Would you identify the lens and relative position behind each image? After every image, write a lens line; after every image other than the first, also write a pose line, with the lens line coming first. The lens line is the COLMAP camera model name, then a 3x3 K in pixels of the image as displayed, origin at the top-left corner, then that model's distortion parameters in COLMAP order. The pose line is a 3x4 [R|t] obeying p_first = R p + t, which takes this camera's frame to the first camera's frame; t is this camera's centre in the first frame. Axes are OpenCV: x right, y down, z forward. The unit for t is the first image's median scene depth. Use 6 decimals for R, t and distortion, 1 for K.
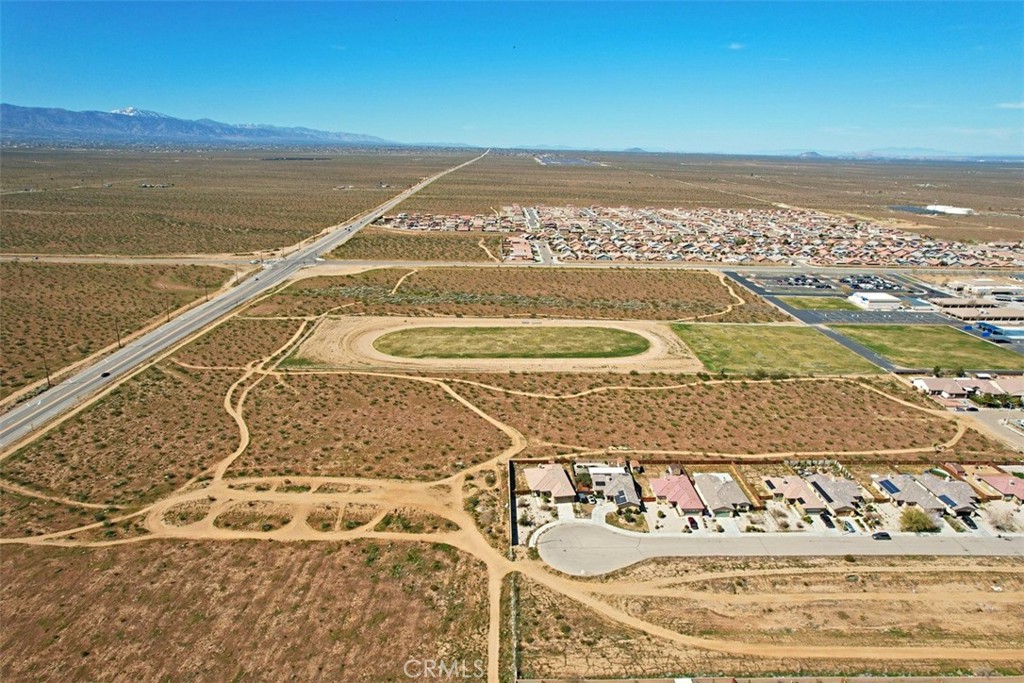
lens RADIAL K [[655.3, 0, 515.0], [0, 655.3, 342.7], [0, 0, 1]] dist [-0.079696, 0.072819]
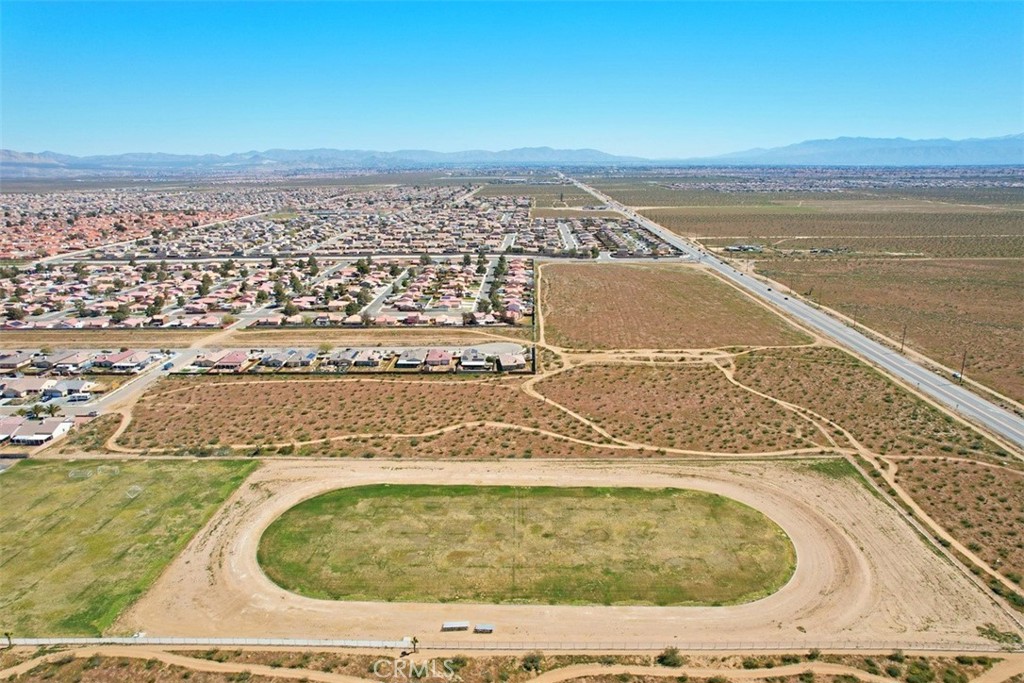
lens RADIAL K [[655.3, 0, 515.0], [0, 655.3, 342.7], [0, 0, 1]] dist [-0.079696, 0.072819]
pose [[-0.998804, -0.017694, 0.045587, -0.022443], [0.009925, 0.839486, 0.543290, -0.515082], [-0.047882, 0.543092, -0.838307, 1.684299]]
